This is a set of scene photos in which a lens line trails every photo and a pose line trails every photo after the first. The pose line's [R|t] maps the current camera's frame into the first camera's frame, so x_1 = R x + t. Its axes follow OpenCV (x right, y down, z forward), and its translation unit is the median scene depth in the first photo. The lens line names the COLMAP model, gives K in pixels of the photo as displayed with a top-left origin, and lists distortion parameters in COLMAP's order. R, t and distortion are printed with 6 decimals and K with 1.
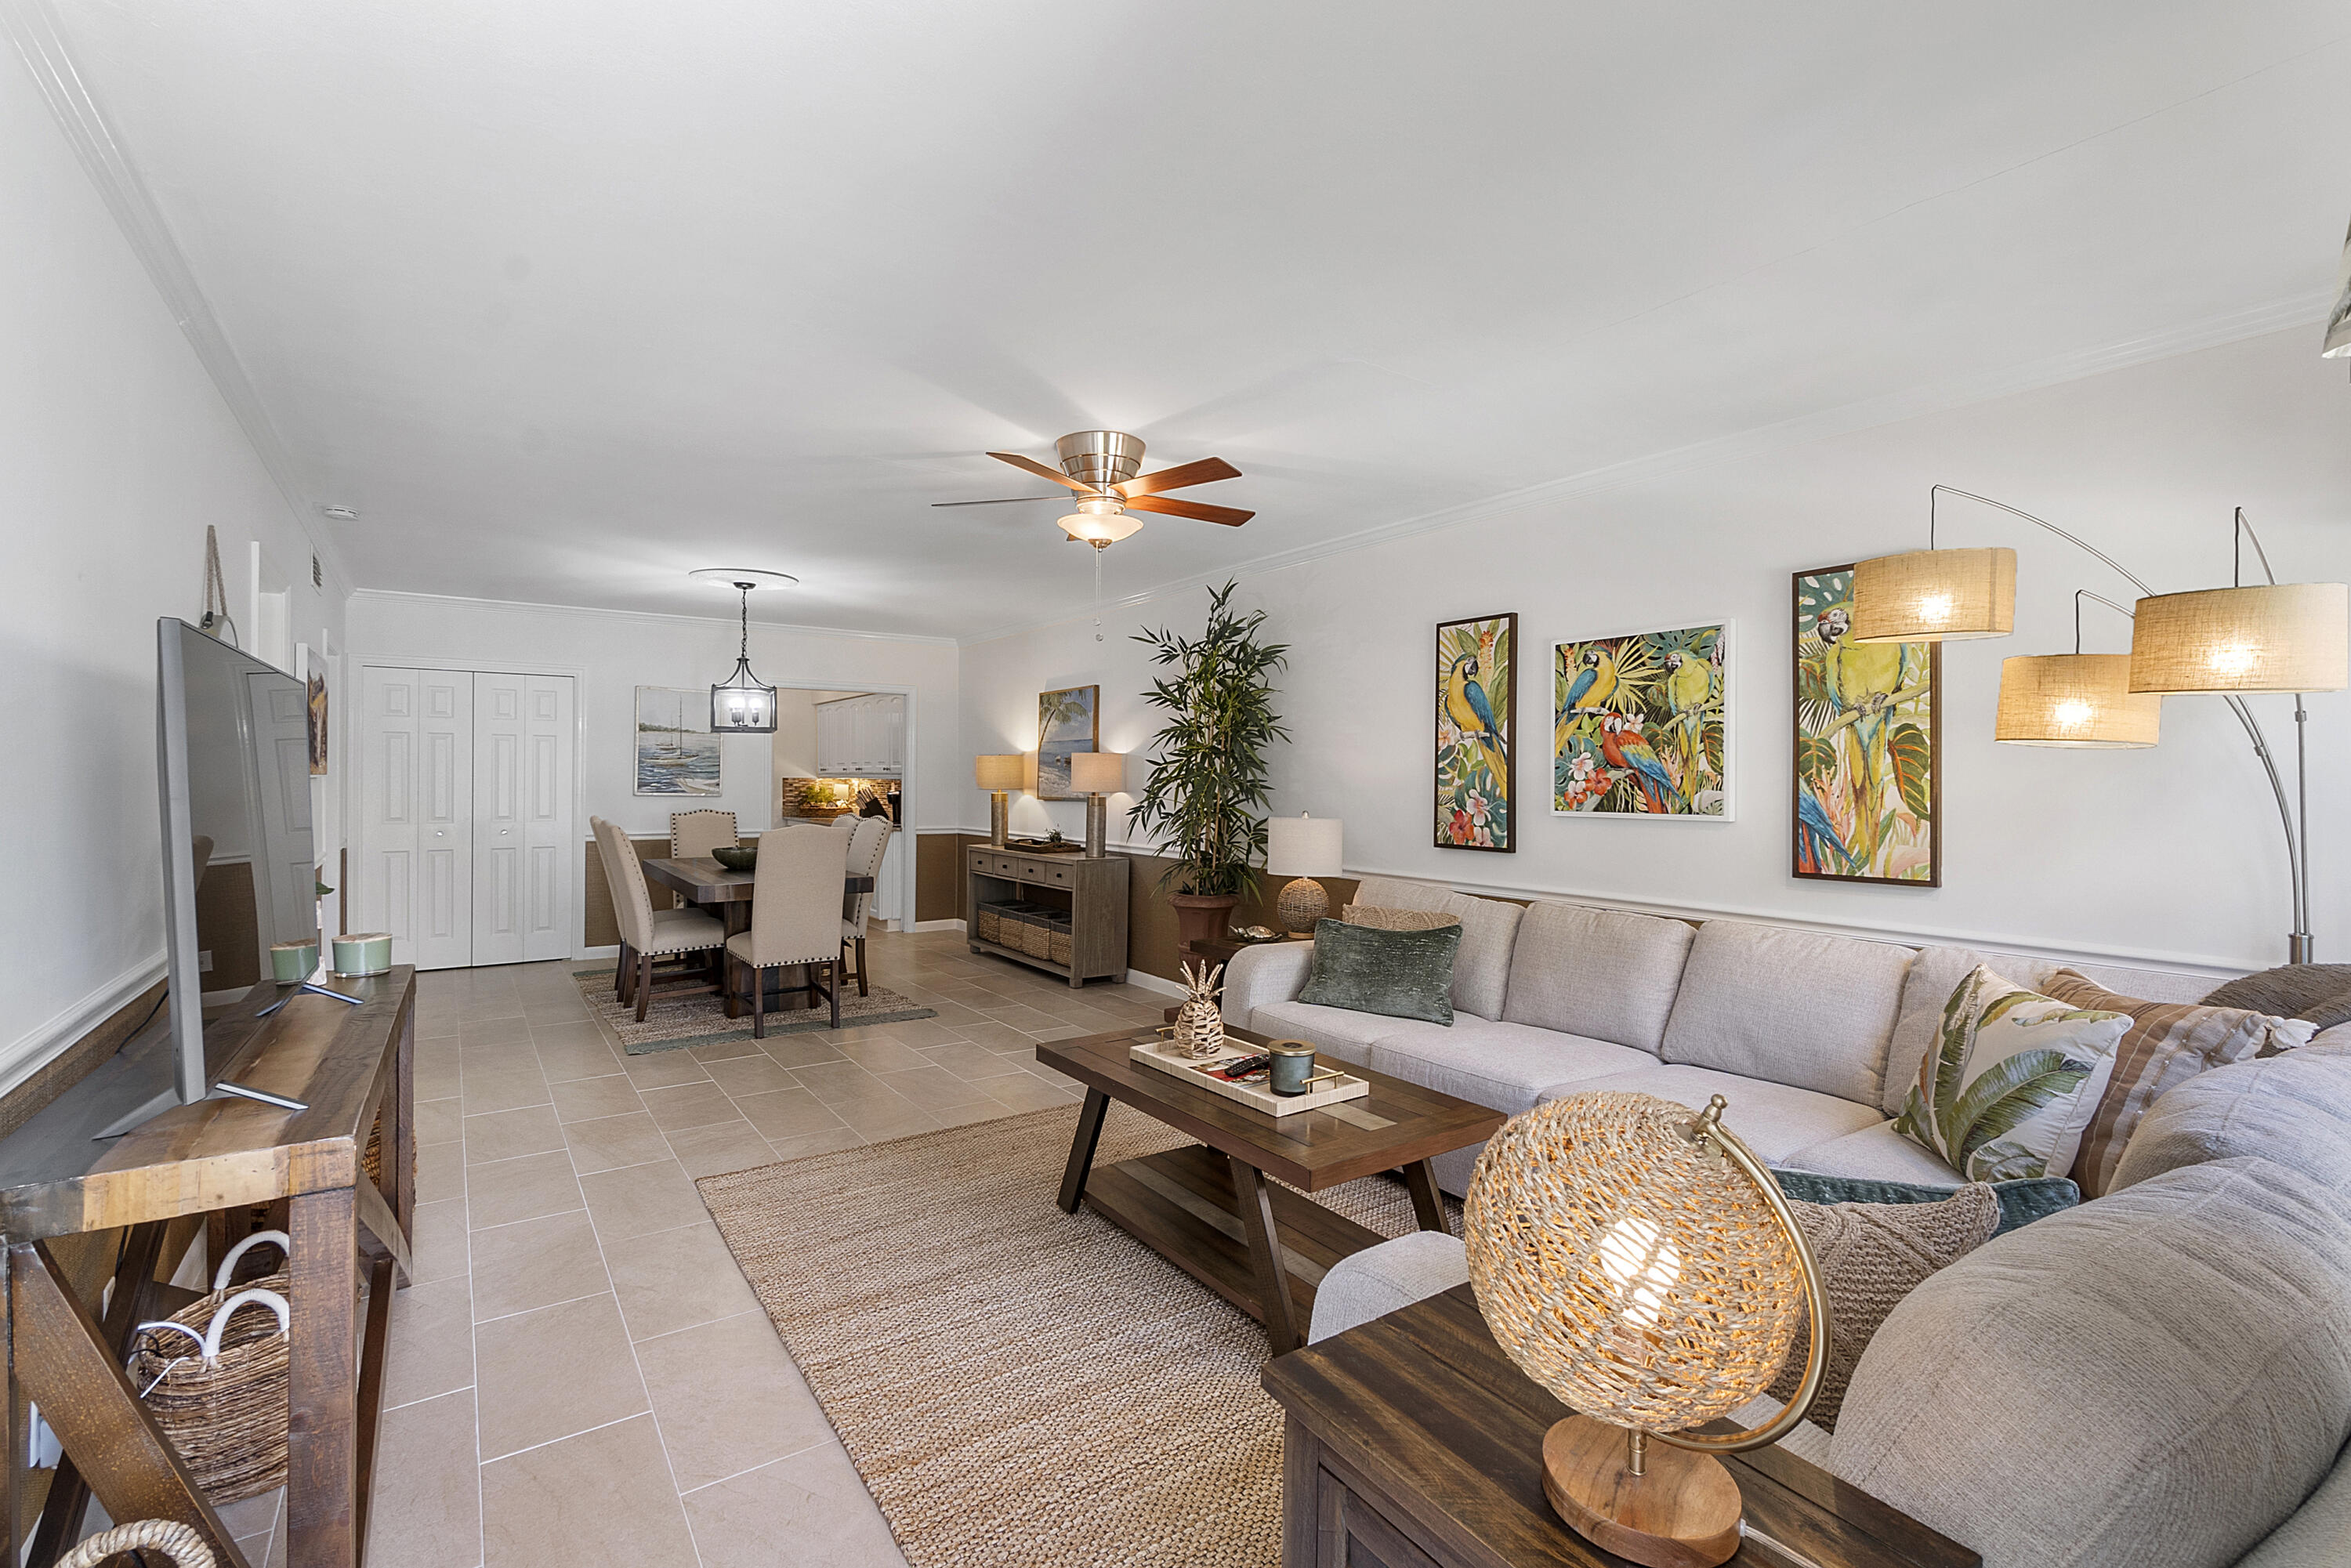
lens RADIAL K [[1028.0, 0, 1160.3], [0, 1028.0, 784.5], [0, 0, 1]] dist [-0.002061, 0.000372]
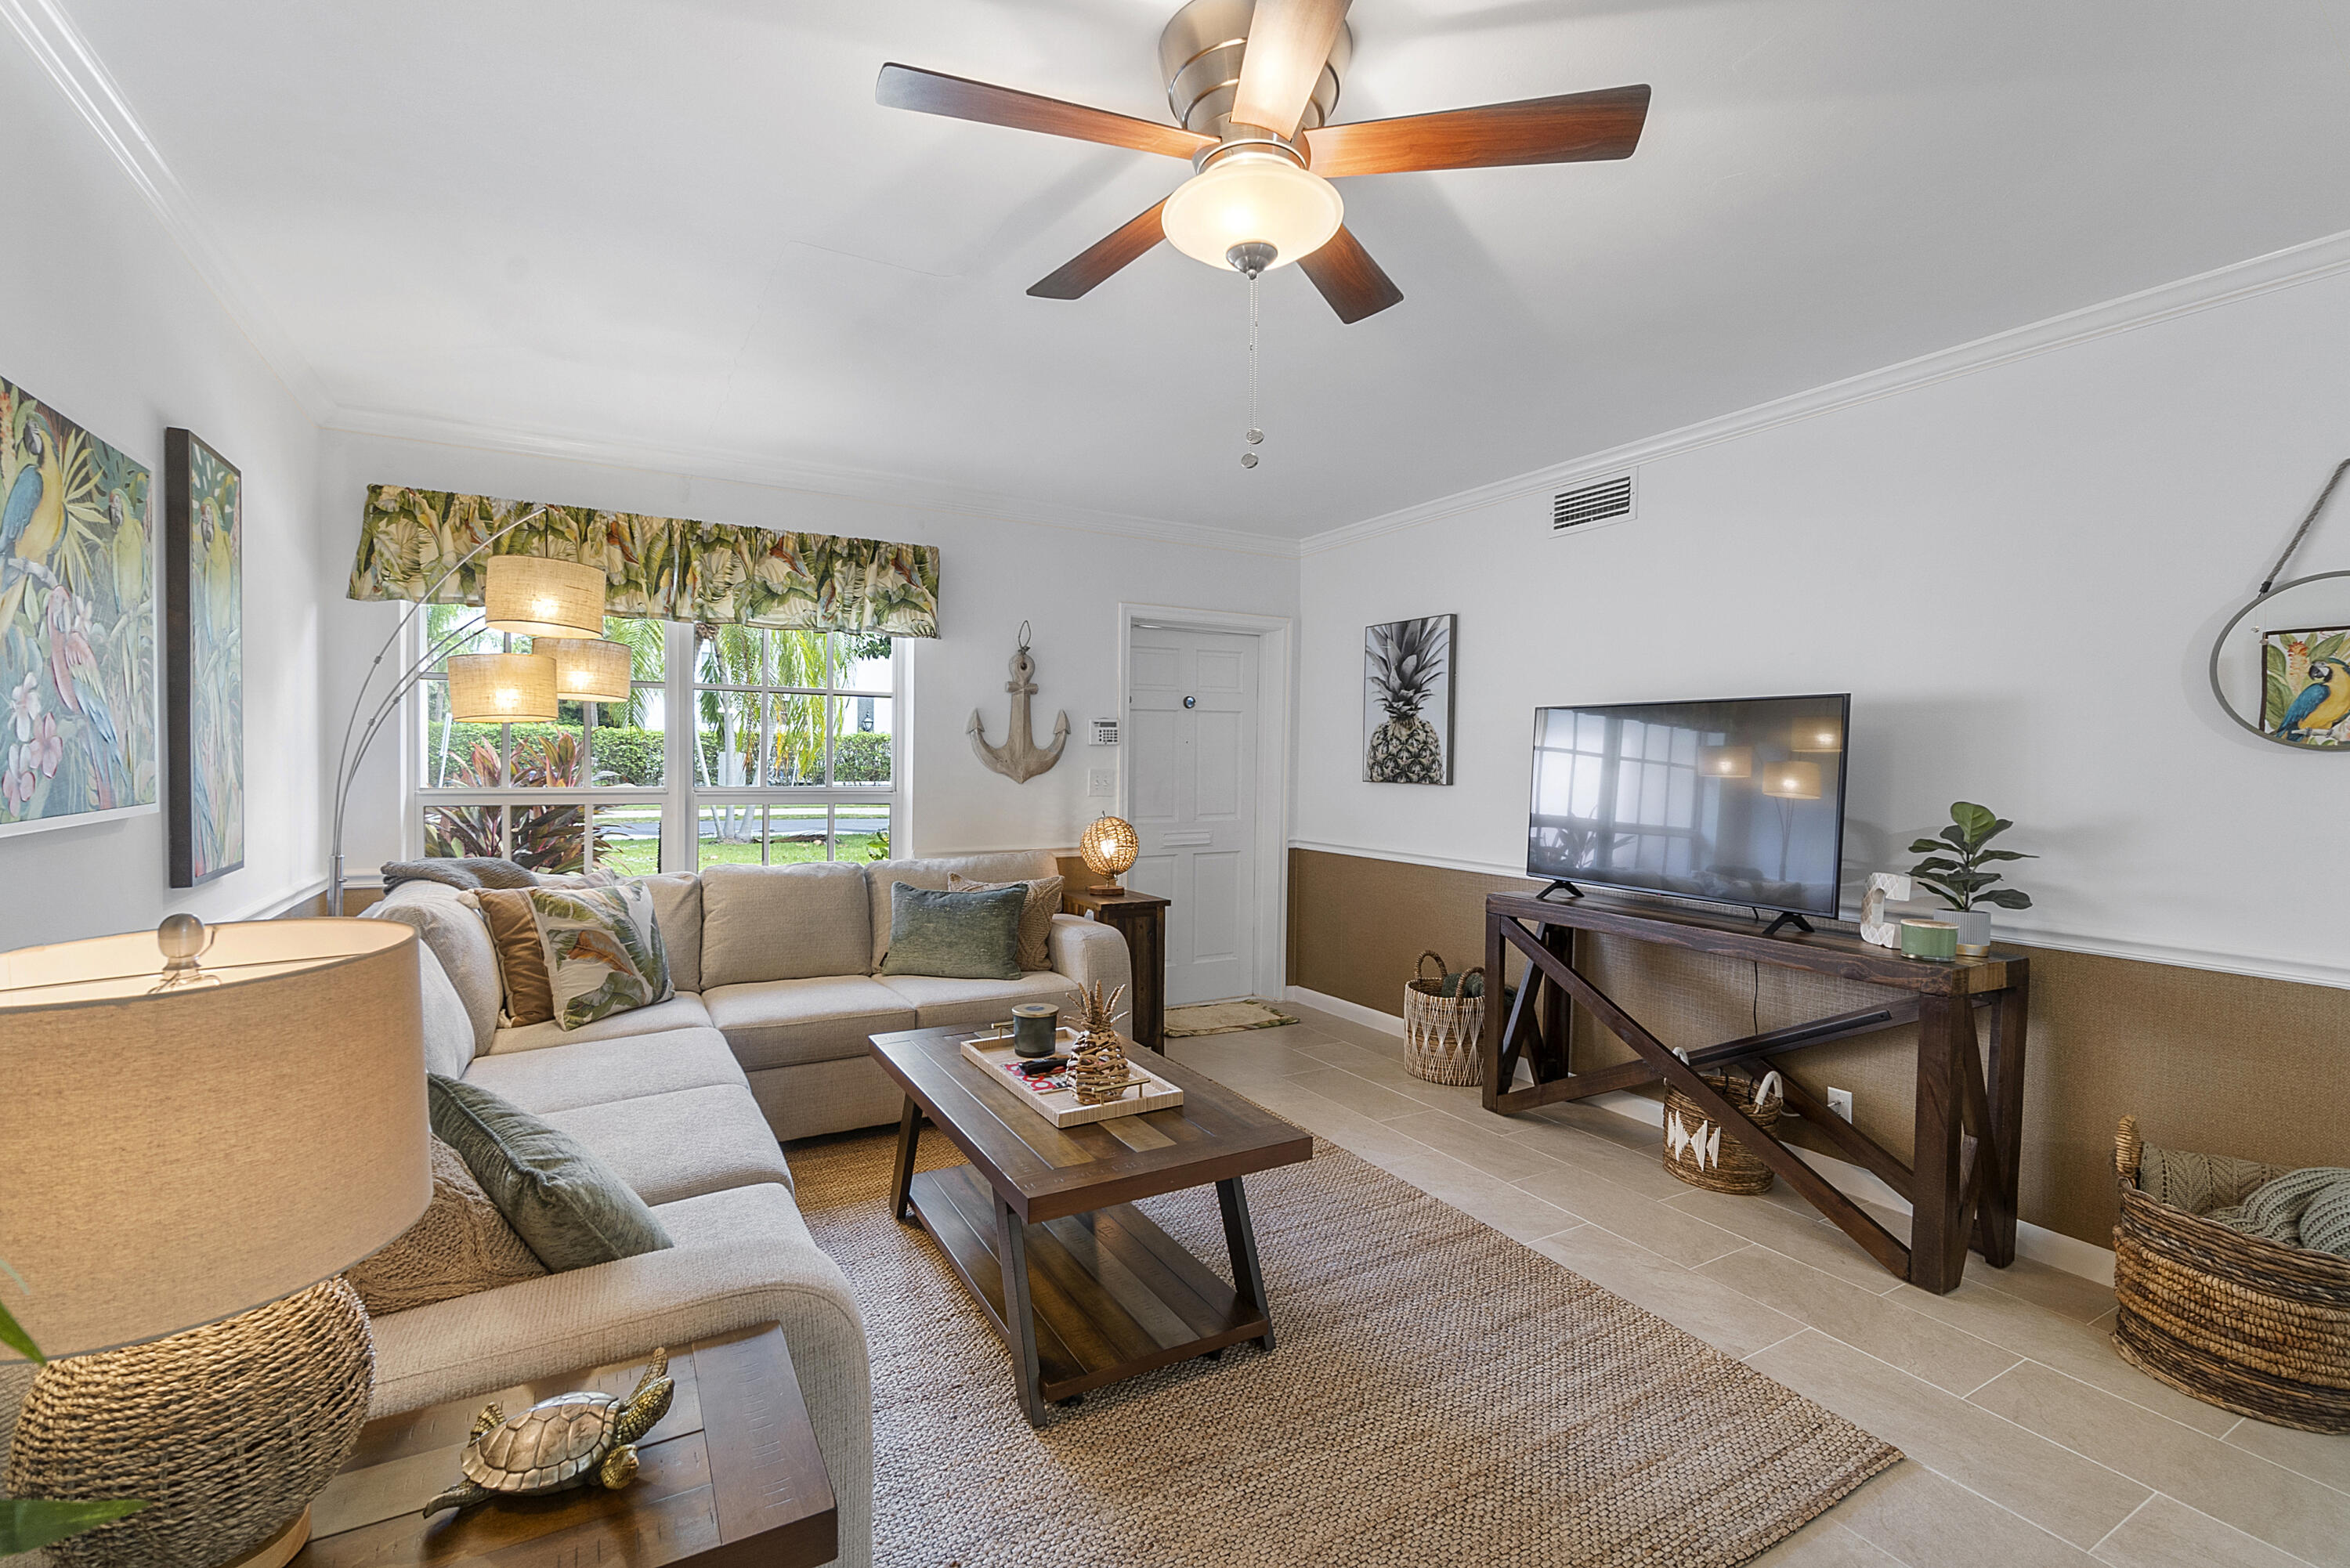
lens RADIAL K [[1027.6, 0, 1156.5], [0, 1027.6, 778.5], [0, 0, 1]] dist [-0.002061, 0.000372]
pose [[-0.995447, -0.019503, 0.093298, -0.053912], [-0.016864, 0.999437, 0.028988, -0.008126], [-0.093811, 0.027283, -0.995216, 1.217126]]
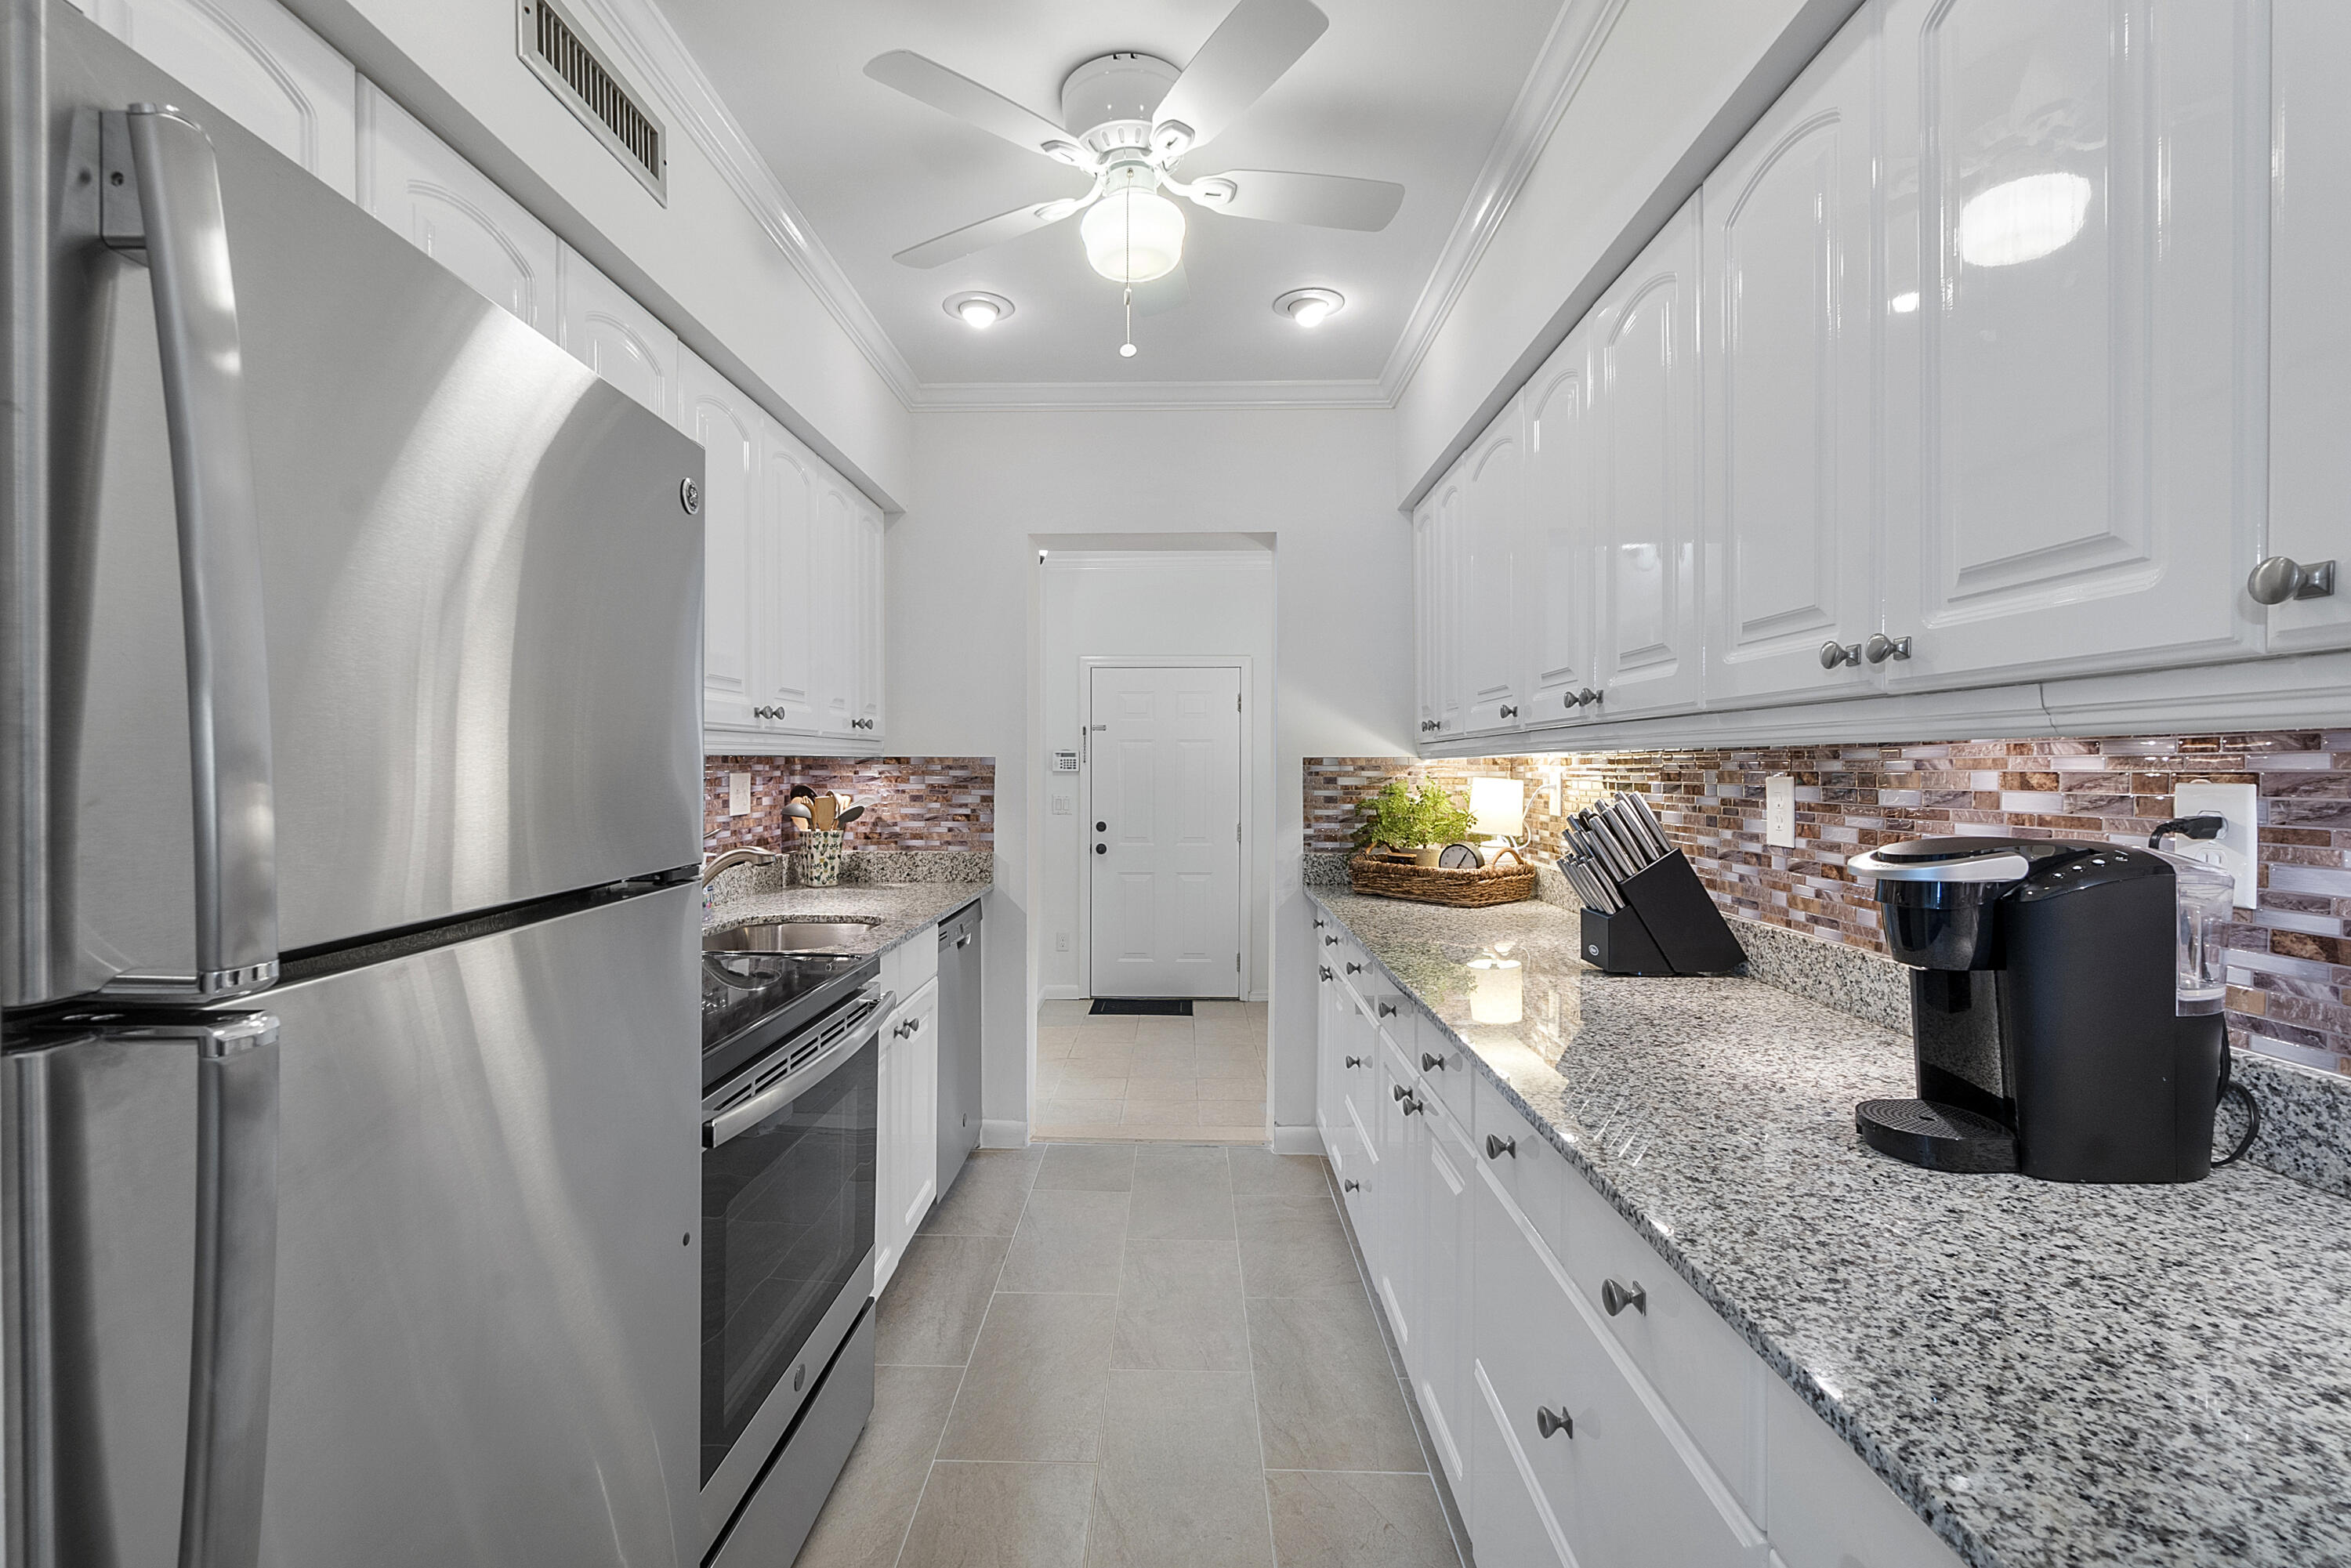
lens RADIAL K [[1028.0, 0, 1156.3], [0, 1028.0, 779.3], [0, 0, 1]] dist [-0.002061, 0.000372]
pose [[0.808150, 0.003373, -0.588967, -0.563501], [-0.001827, 0.999993, 0.003220, -0.002172], [0.588974, -0.001527, 0.808151, 1.836983]]
